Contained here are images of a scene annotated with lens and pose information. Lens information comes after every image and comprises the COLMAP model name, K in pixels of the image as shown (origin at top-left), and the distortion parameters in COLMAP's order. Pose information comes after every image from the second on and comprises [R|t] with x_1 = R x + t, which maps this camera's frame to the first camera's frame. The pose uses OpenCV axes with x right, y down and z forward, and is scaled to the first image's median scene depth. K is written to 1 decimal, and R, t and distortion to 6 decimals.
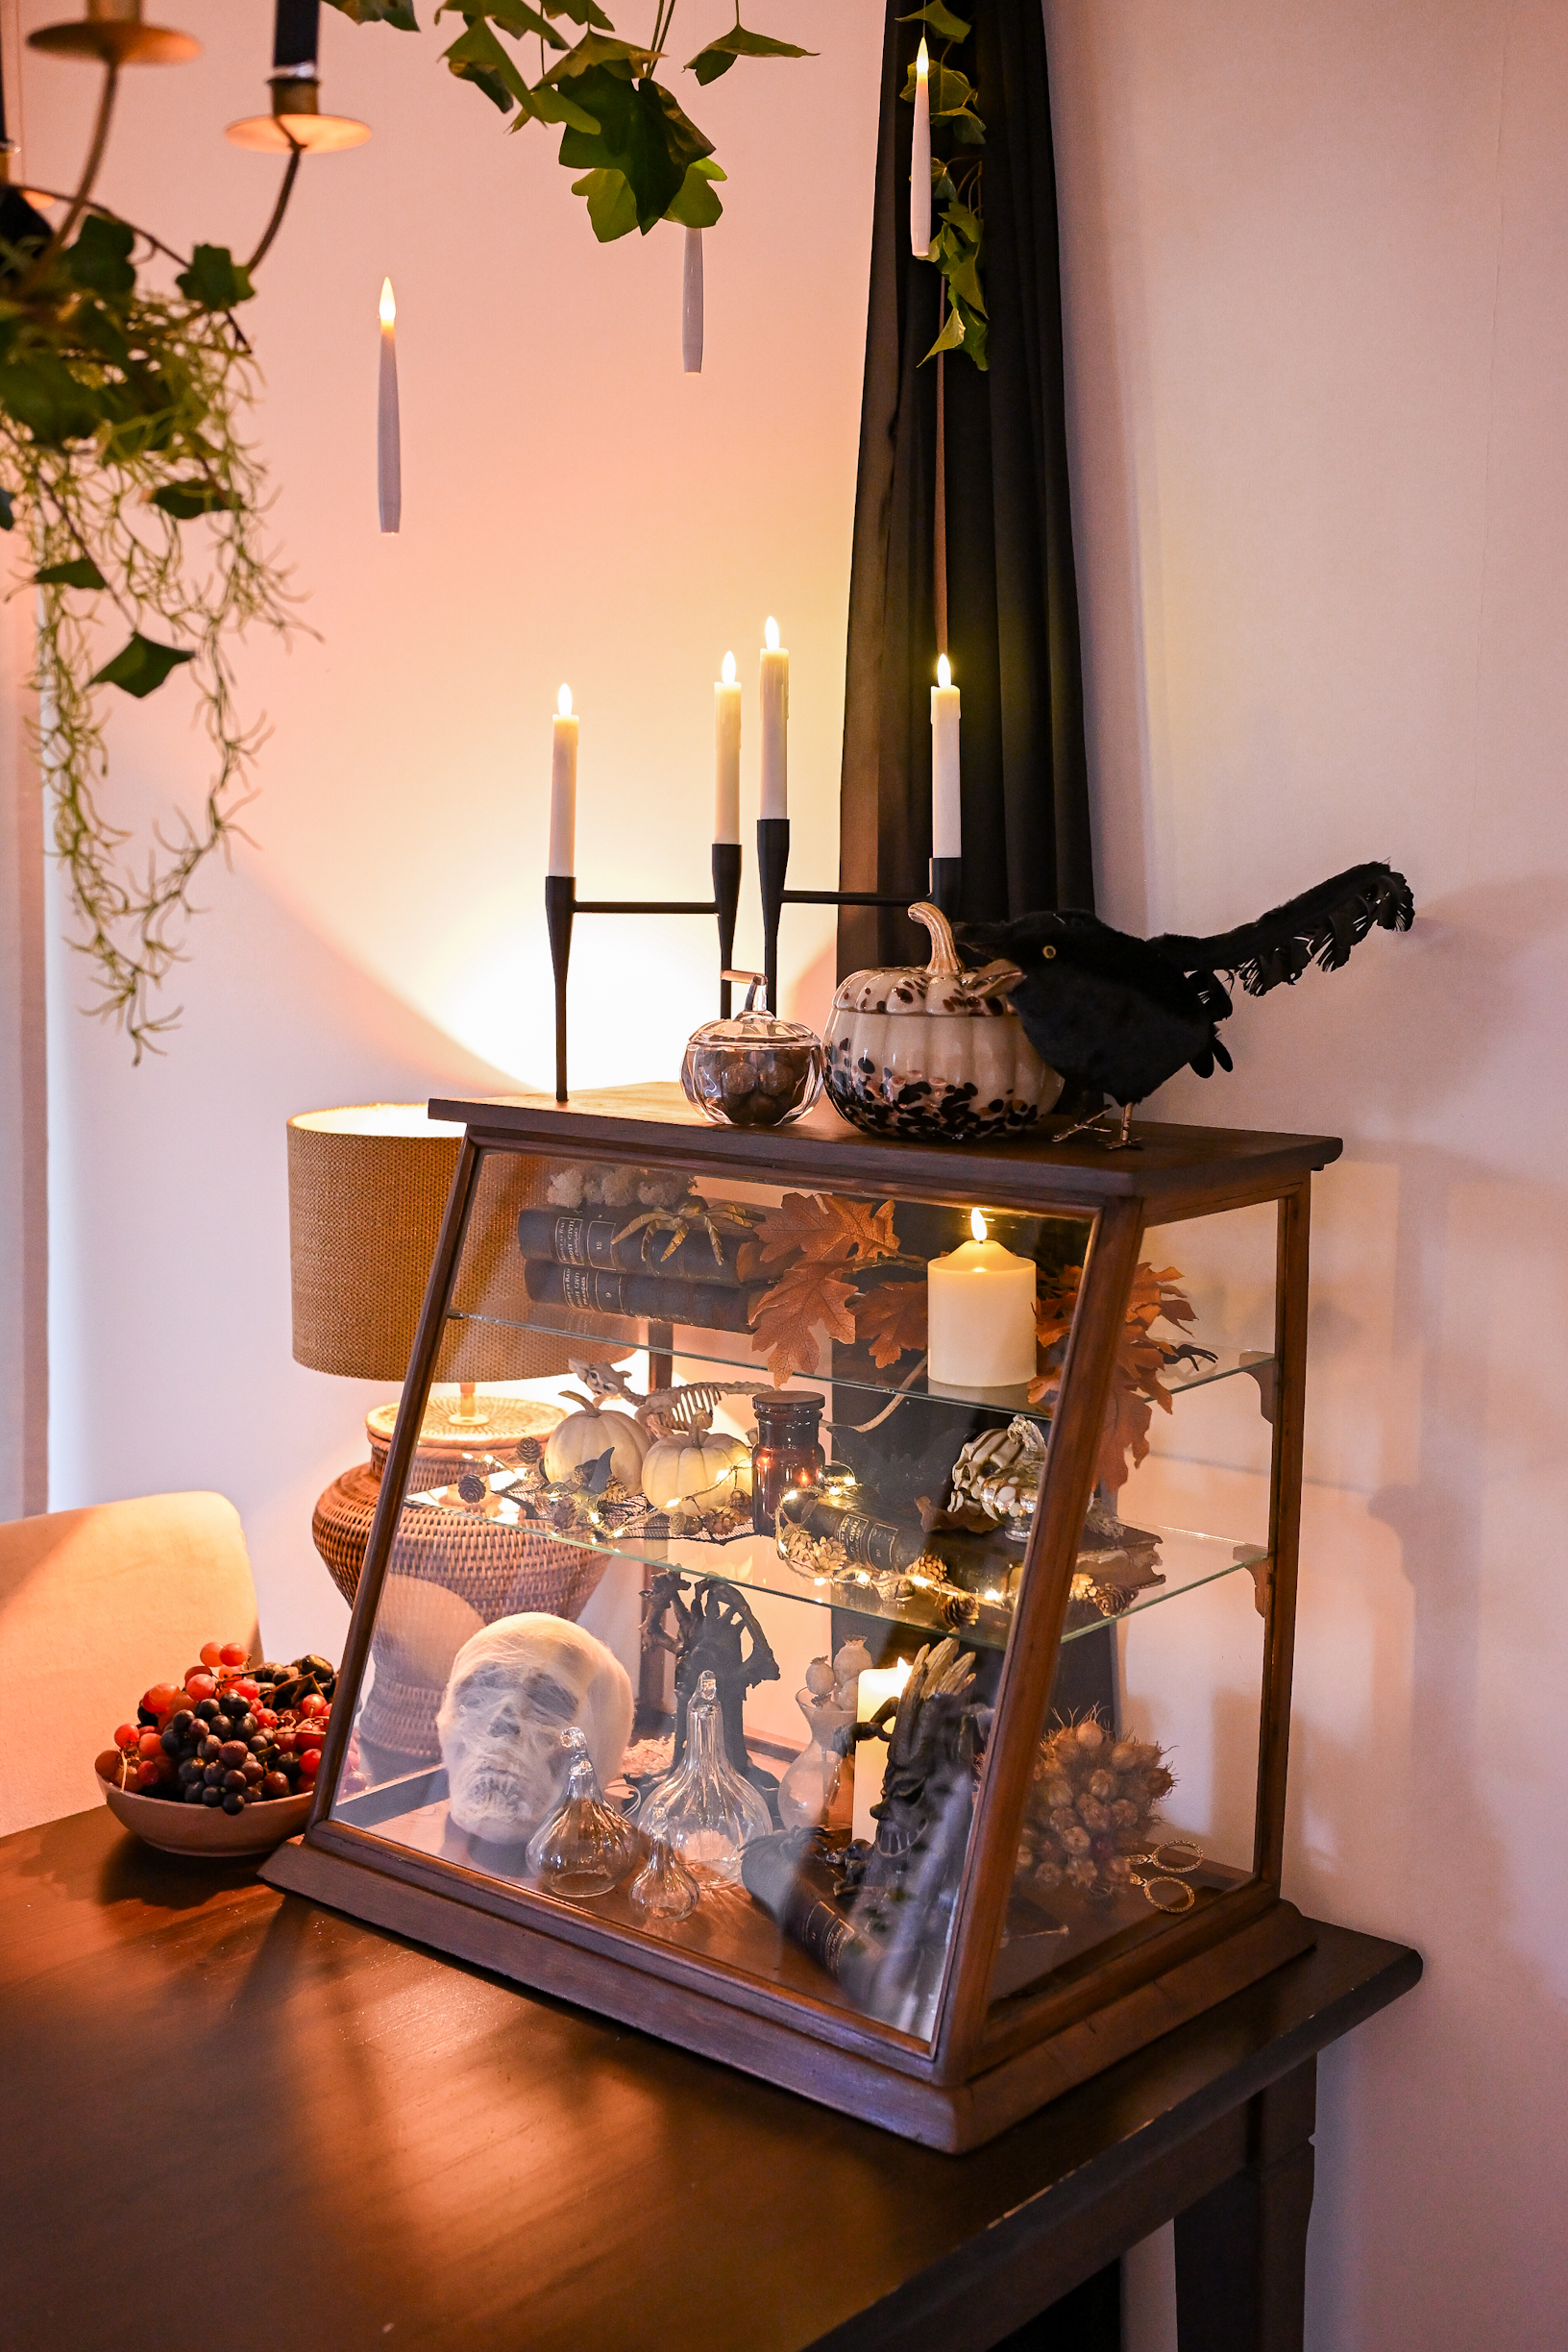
lens RADIAL K [[2705.0, 0, 776.7], [0, 2705.0, 1178.6], [0, 0, 1]] dist [-0.003207, 0.000000]
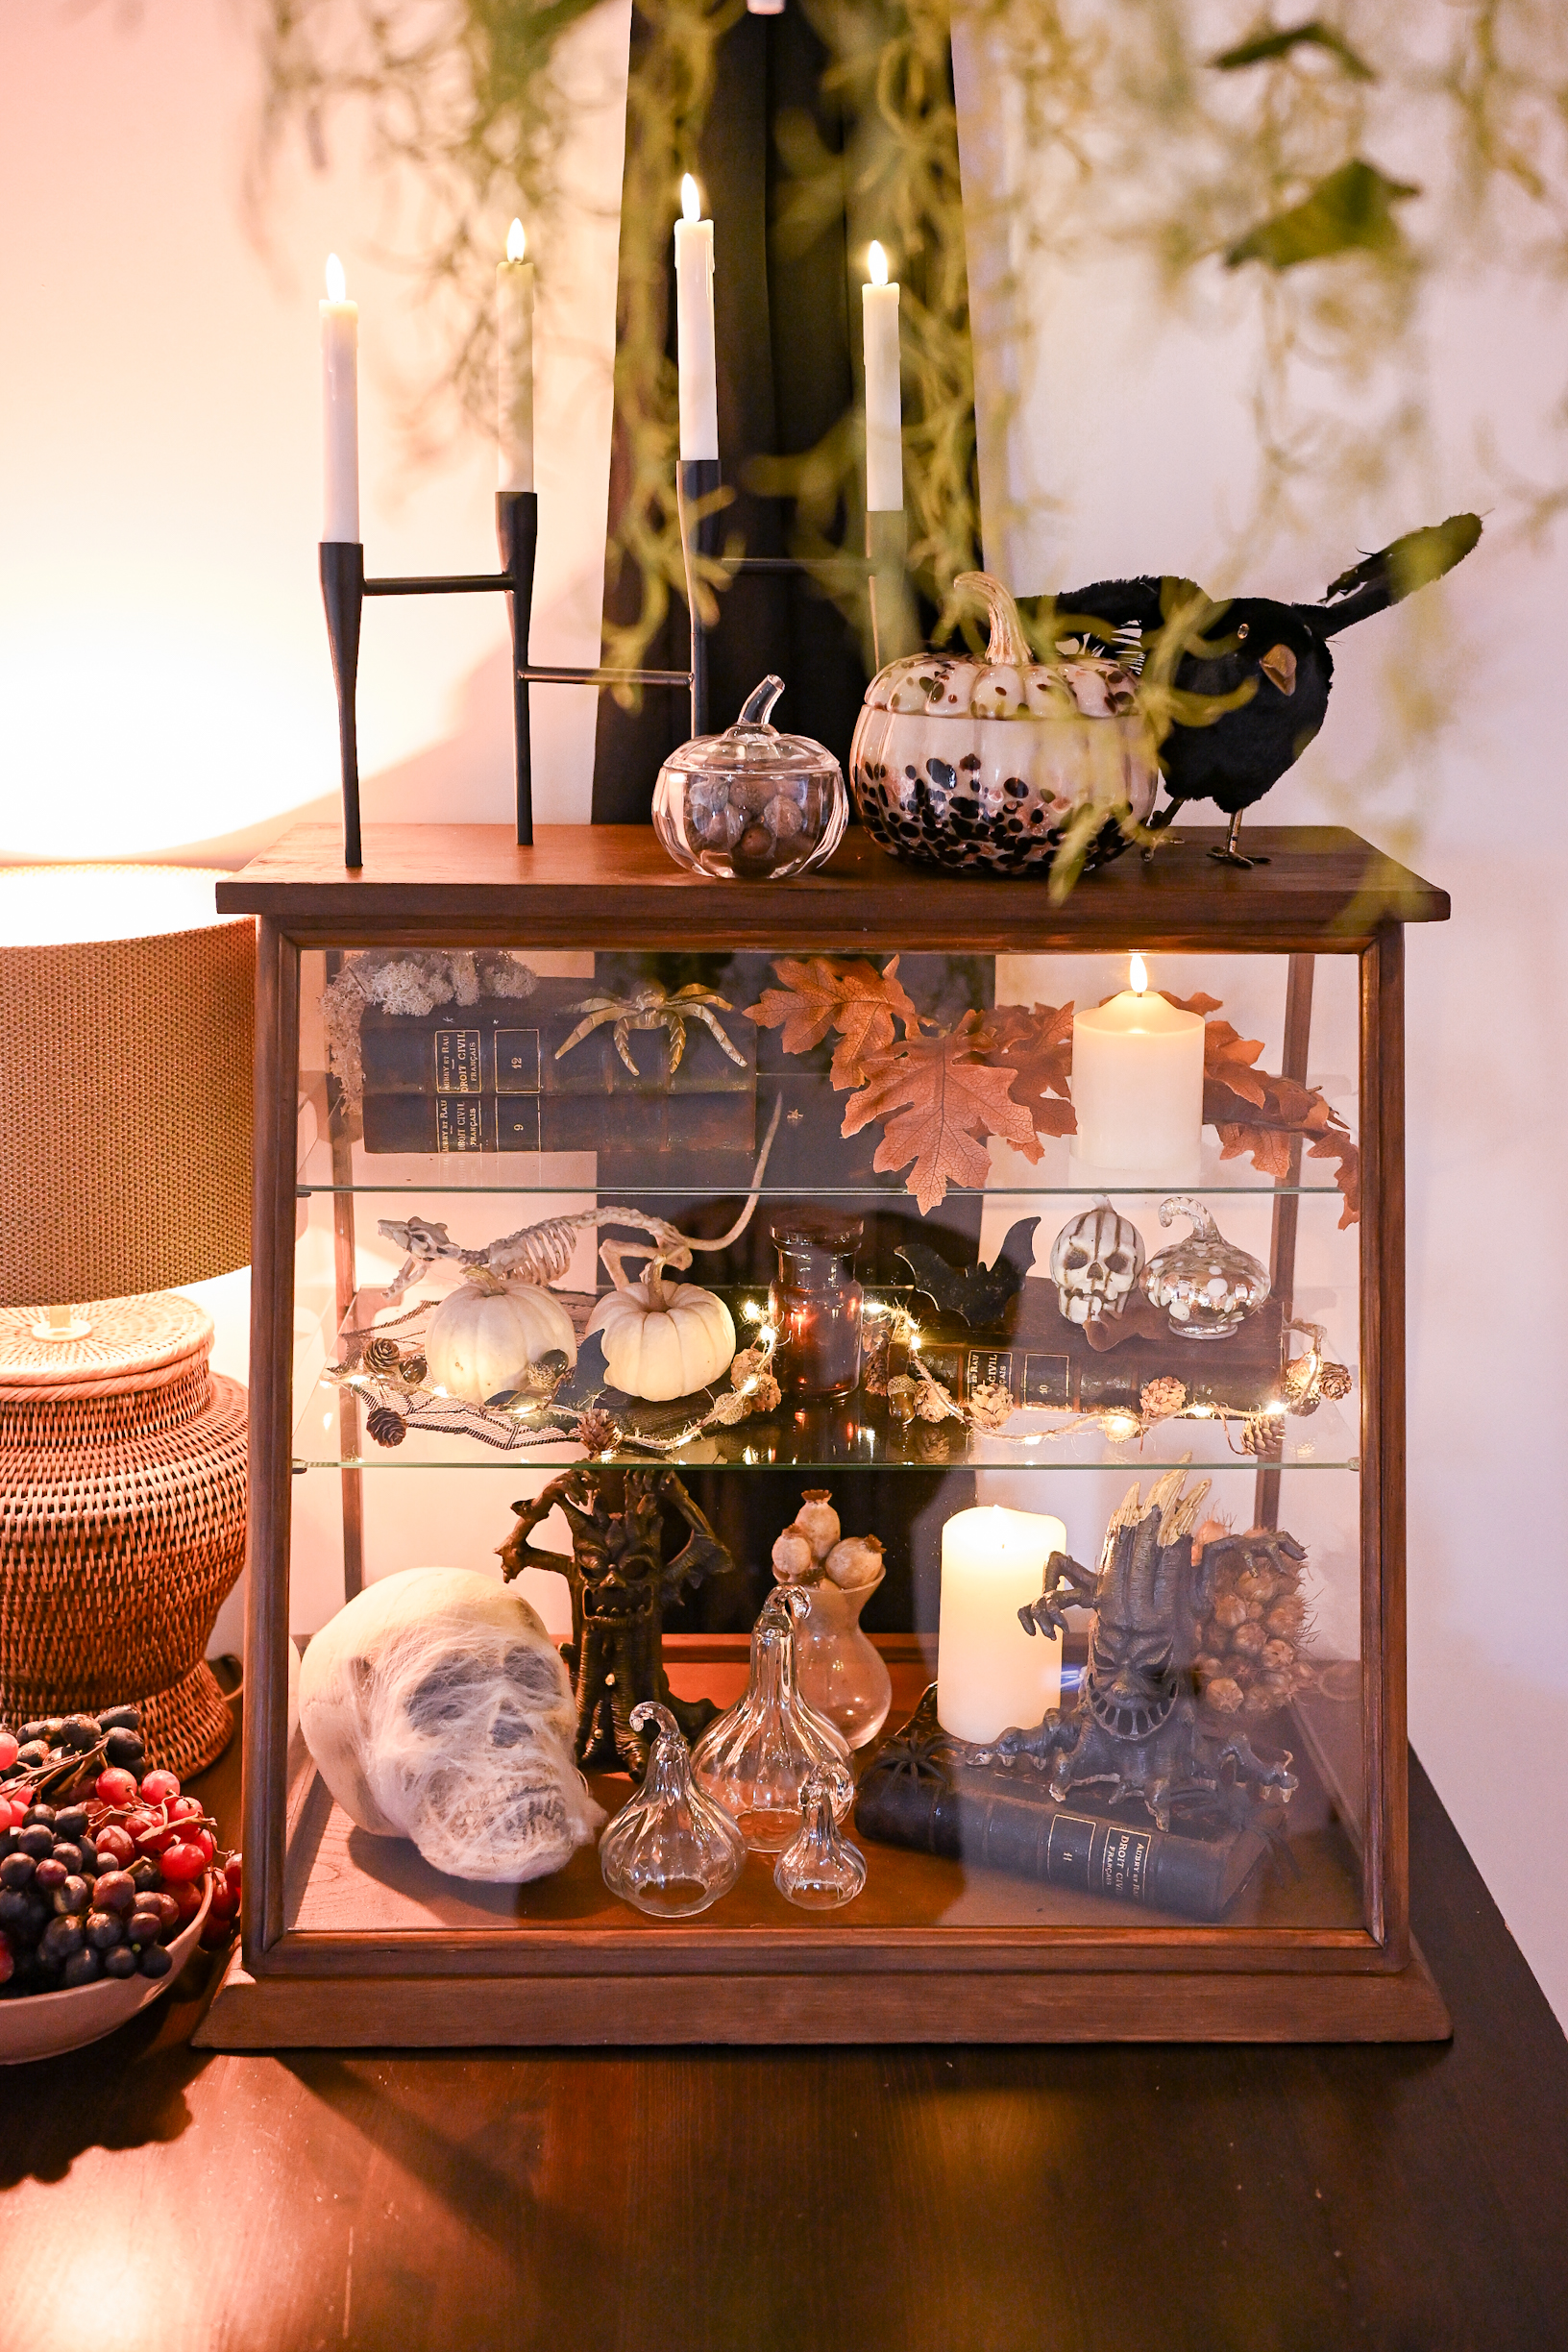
lens RADIAL K [[2705.0, 0, 793.4], [0, 2705.0, 1170.7], [0, 0, 1]] dist [-0.003207, 0.000000]
pose [[0.740960, -0.169319, 0.649853, -0.504373], [0.079903, 0.983047, 0.165027, -0.062523], [-0.666779, -0.070353, 0.741928, 0.423541]]
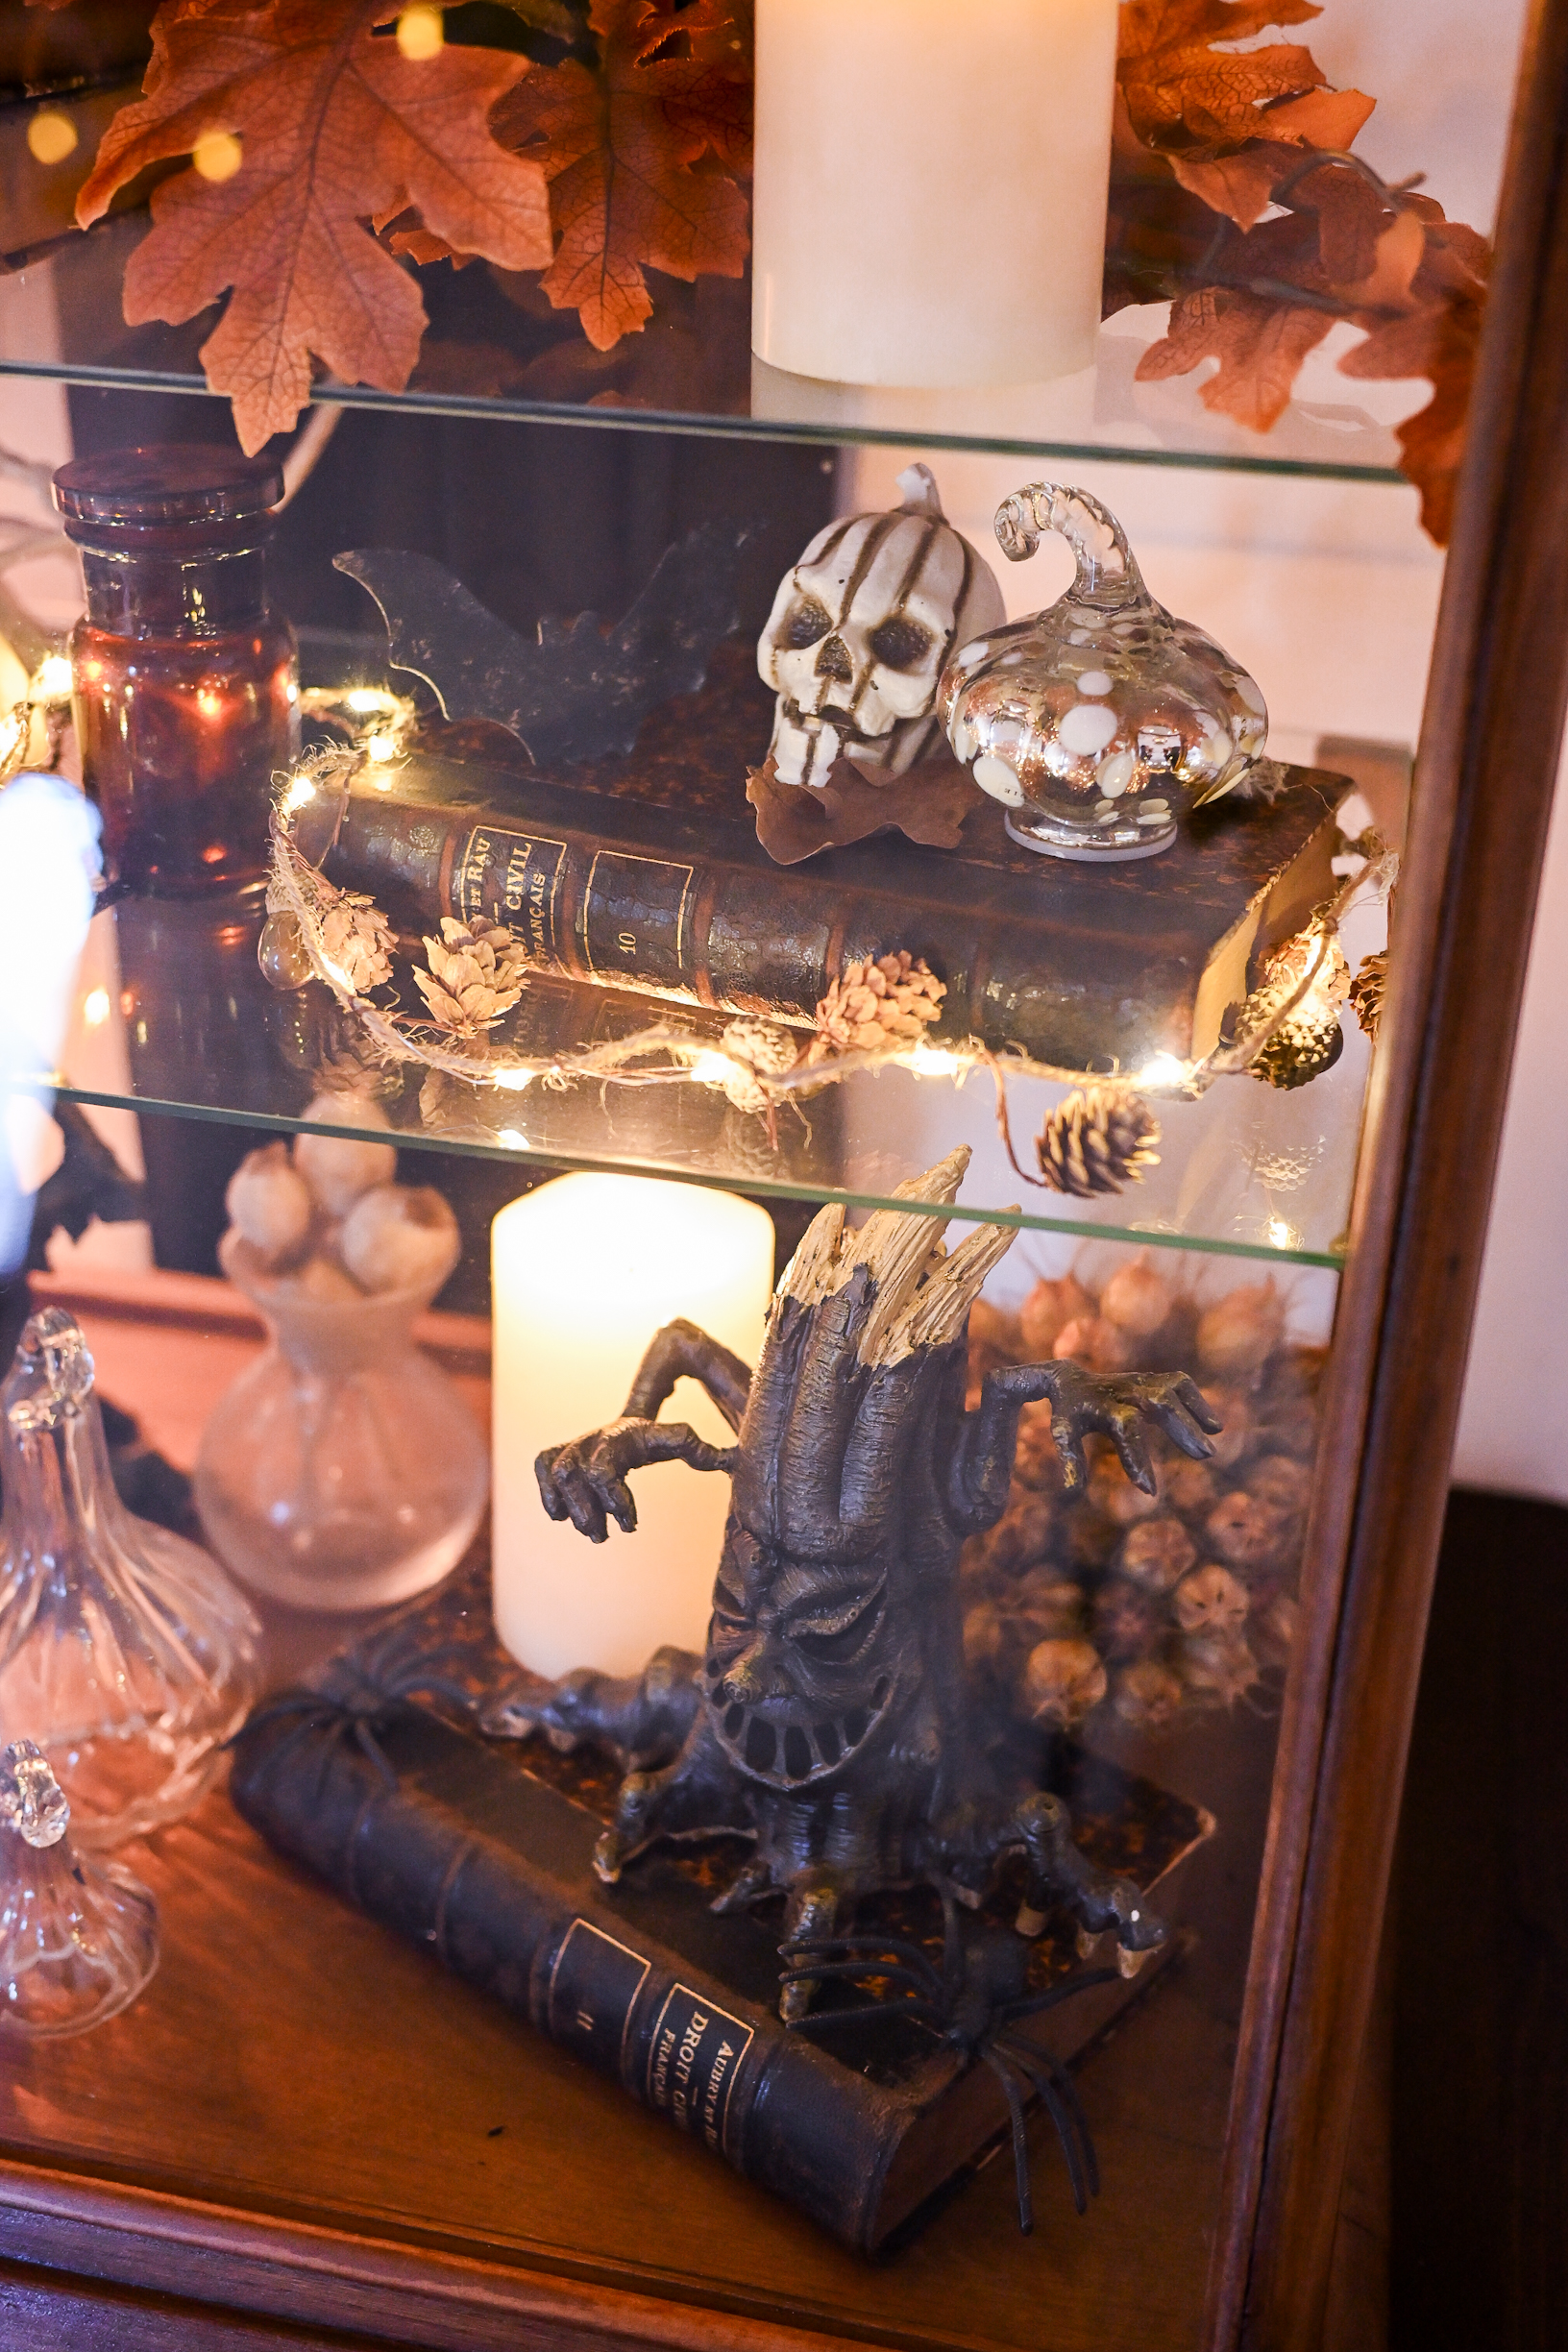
lens RADIAL K [[2705.0, 0, 772.5], [0, 2705.0, 1167.7], [0, 0, 1]] dist [-0.003207, 0.000000]
pose [[0.878534, -0.202620, 0.432577, -0.087662], [0.032719, 0.928978, 0.368686, 0.041756], [-0.476558, -0.309750, 0.822768, 0.672819]]
